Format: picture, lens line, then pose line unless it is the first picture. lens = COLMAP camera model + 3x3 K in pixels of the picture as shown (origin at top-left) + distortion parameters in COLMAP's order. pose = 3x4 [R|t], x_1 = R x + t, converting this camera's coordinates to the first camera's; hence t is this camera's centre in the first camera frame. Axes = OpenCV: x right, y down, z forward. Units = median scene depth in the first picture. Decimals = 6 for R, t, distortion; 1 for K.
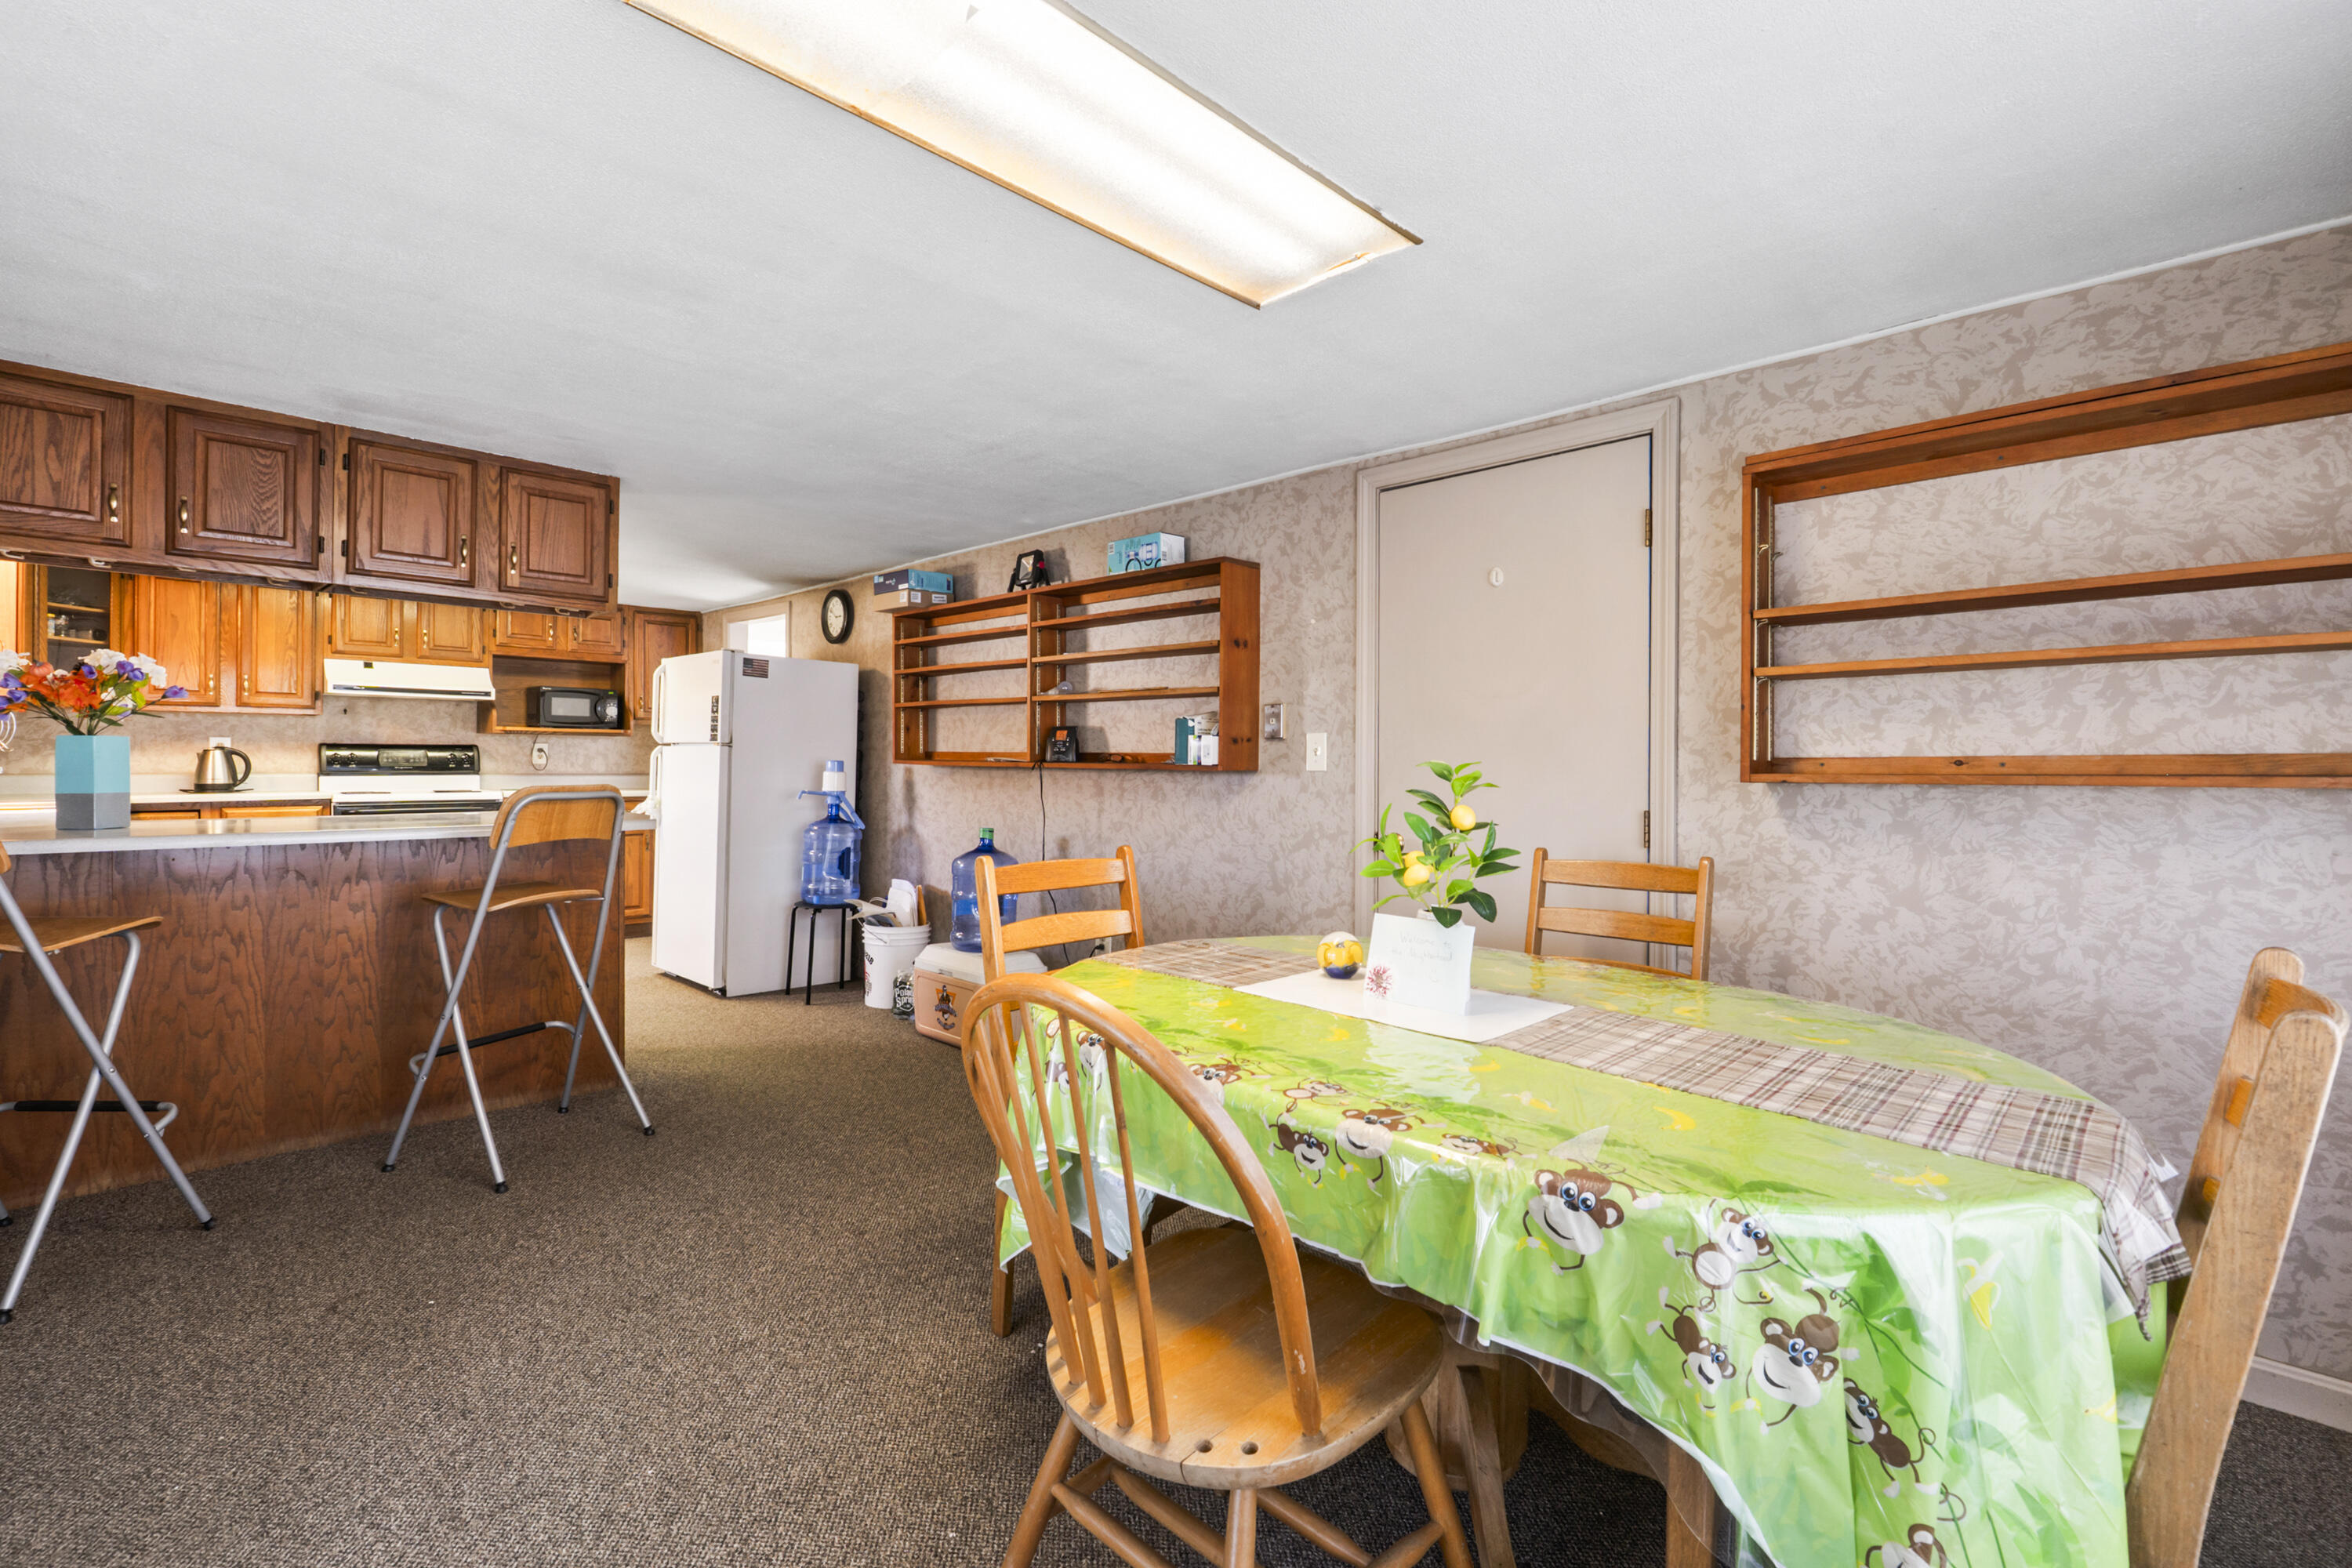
lens RADIAL K [[1051.0, 0, 1170.8], [0, 1051.0, 765.8], [0, 0, 1]] dist [-0.001598, -0.000086]
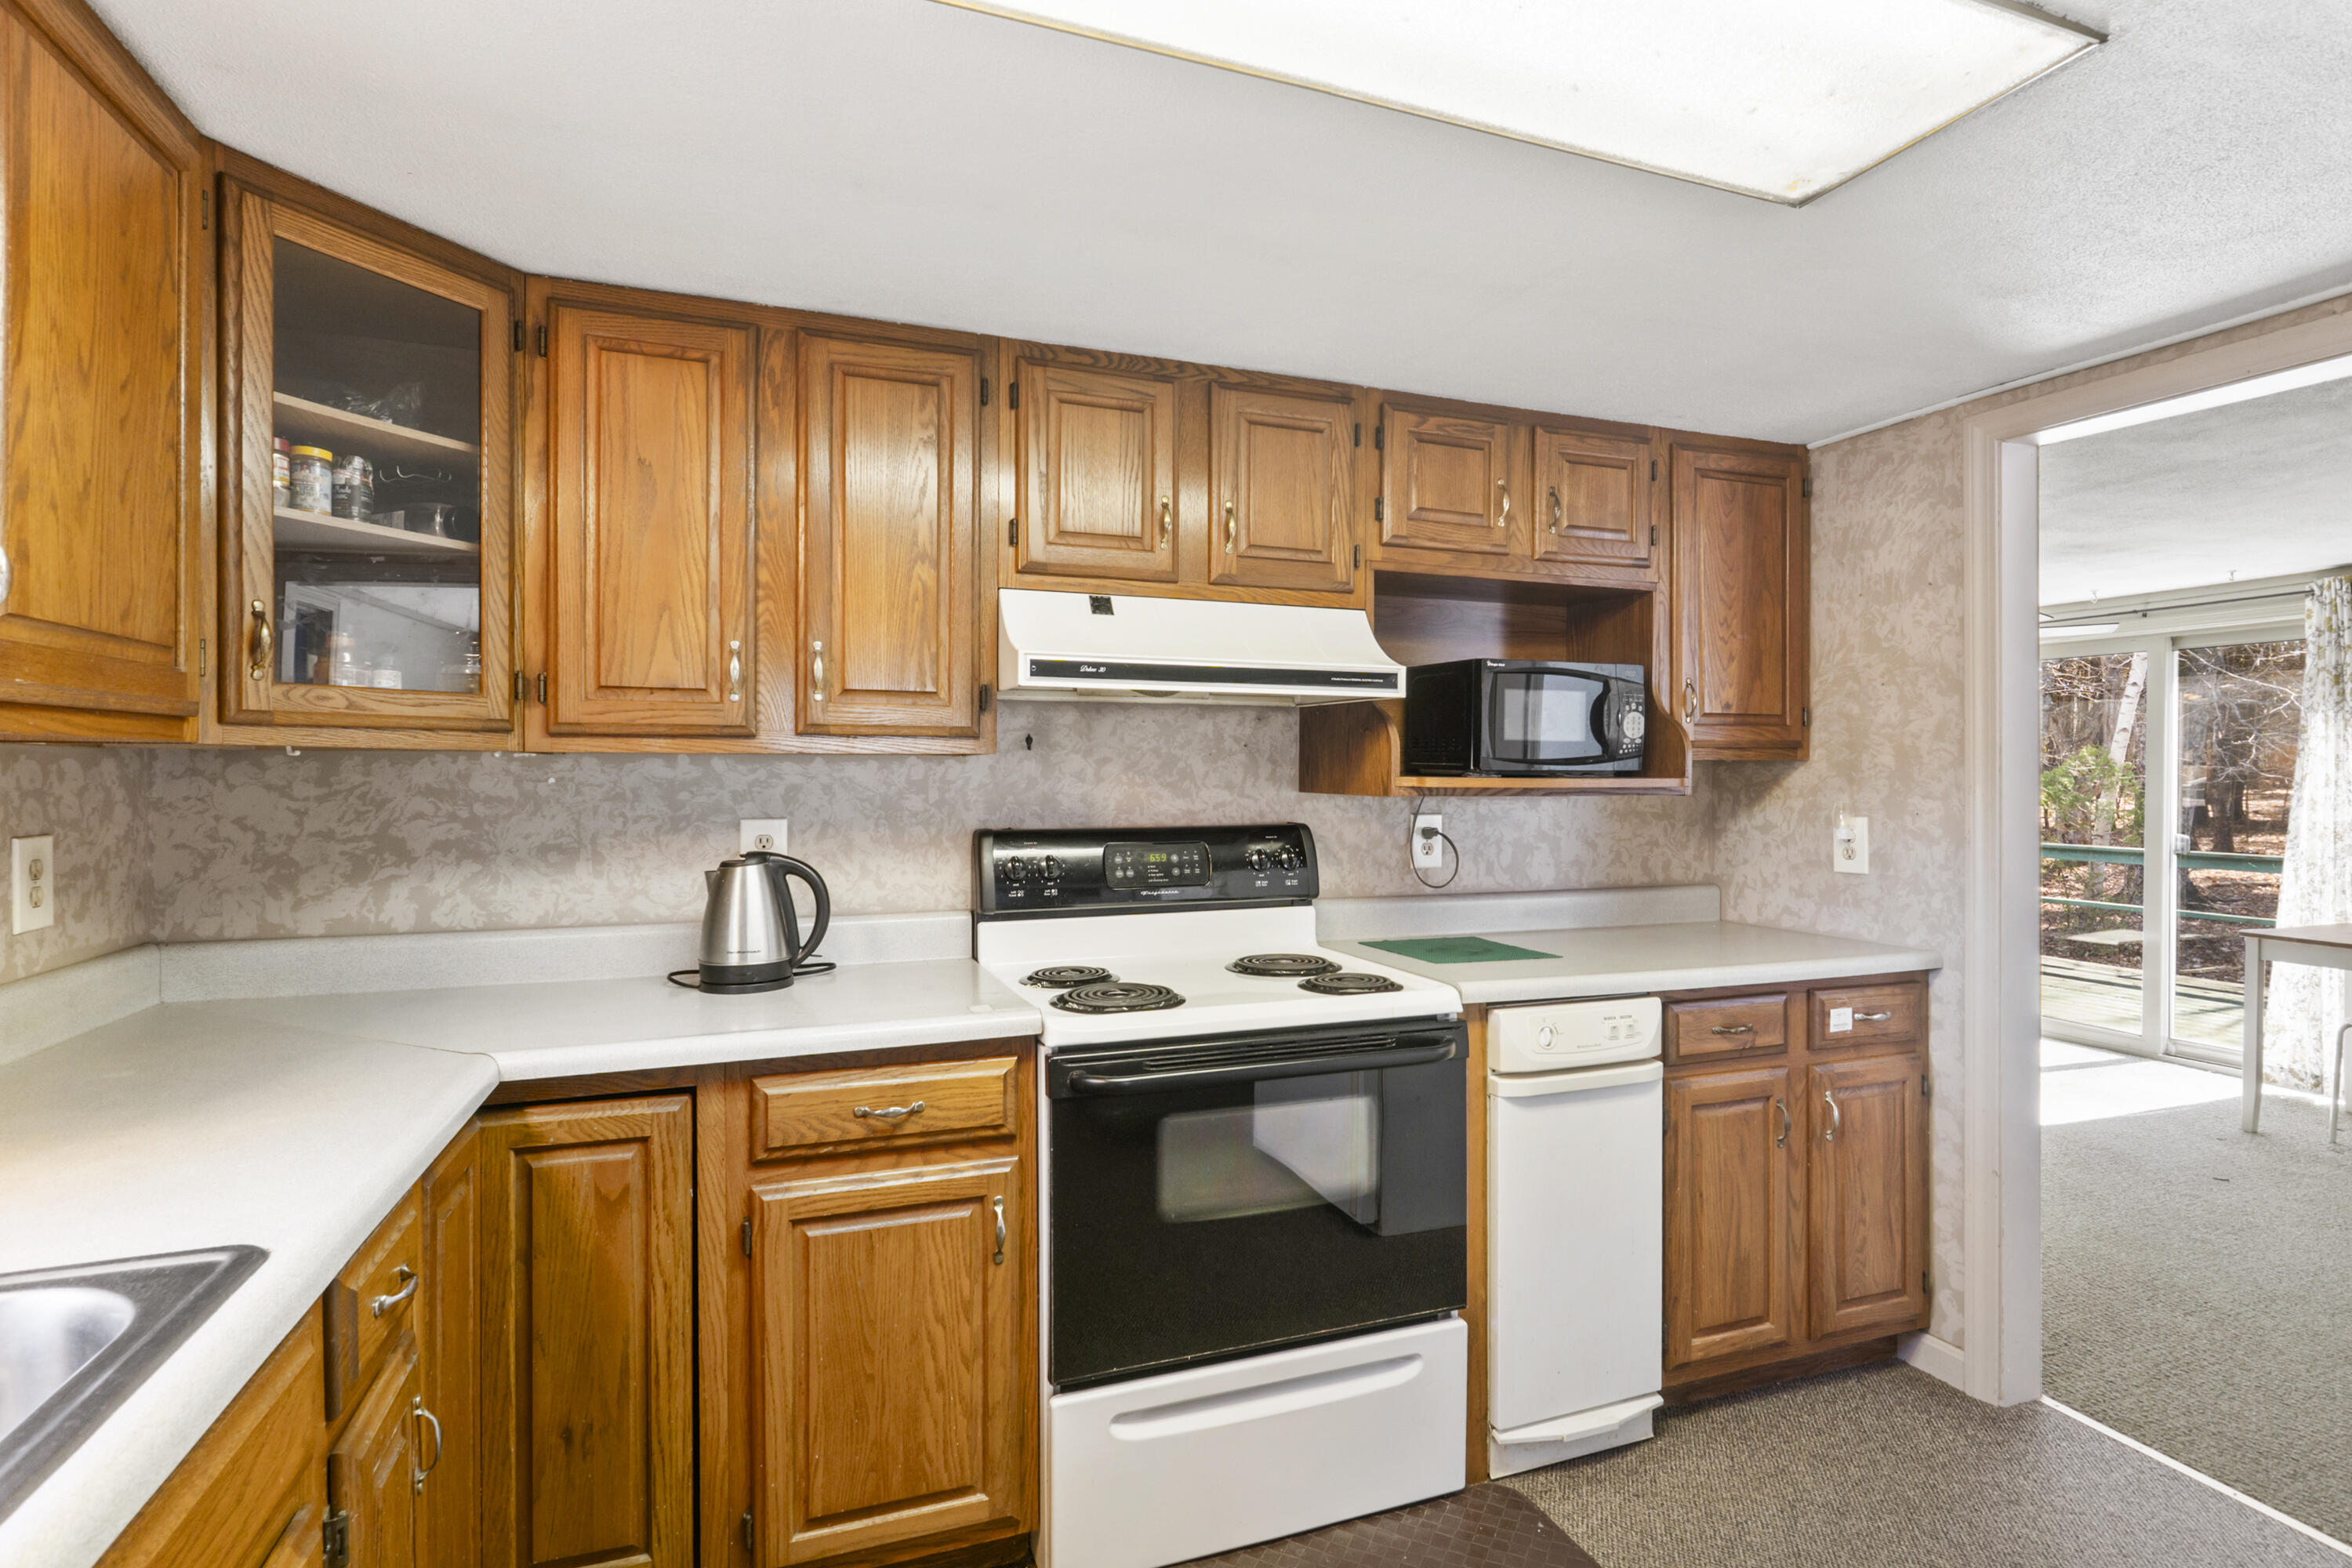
lens RADIAL K [[1136.7, 0, 1179.8], [0, 1136.7, 776.5], [0, 0, 1]] dist [-0.002112, -0.001366]
pose [[0.915548, -0.008299, -0.402124, -0.593189], [0.005743, 0.999955, -0.007561, -0.037441], [0.402169, 0.004613, 0.915554, 0.672931]]
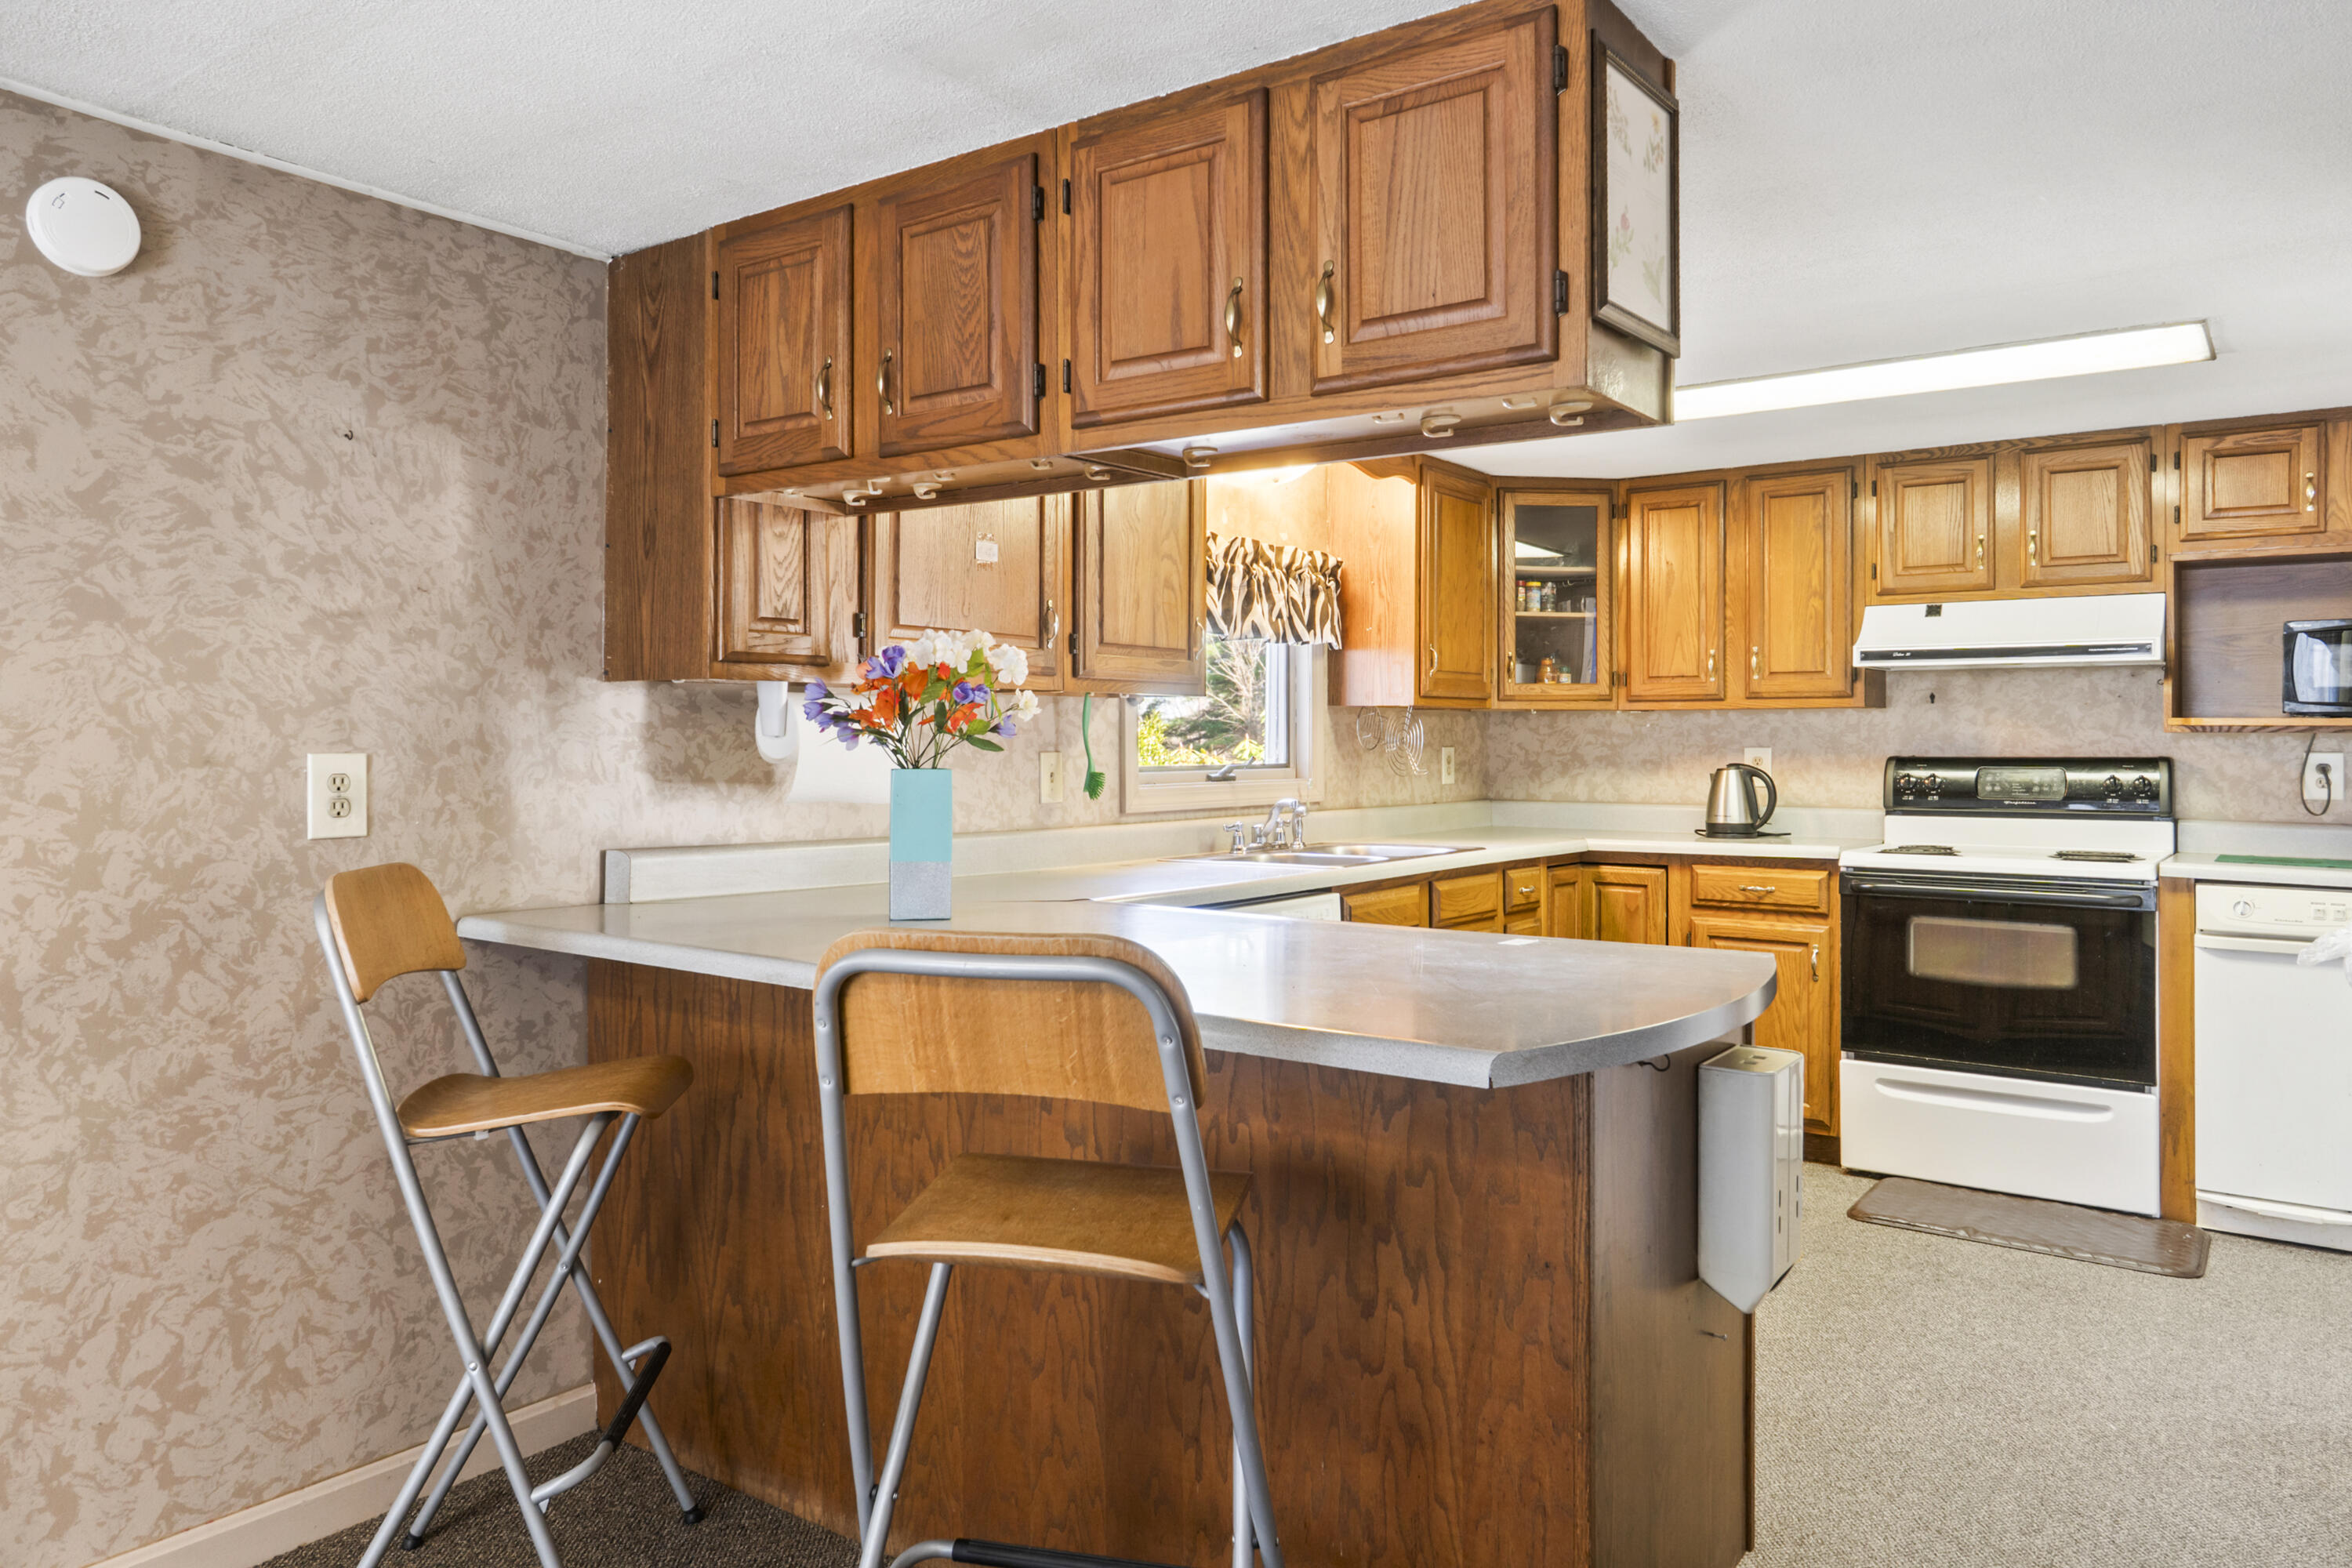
lens RADIAL K [[1547.8, 0, 1129.4], [0, 1547.8, 729.0], [0, 0, 1]] dist [-0.005060, -0.000329]
pose [[0.140518, -0.018506, -0.989905, -0.045439], [-0.007042, 0.999781, -0.019690, -0.017308], [0.990053, 0.009737, 0.140357, 0.485317]]
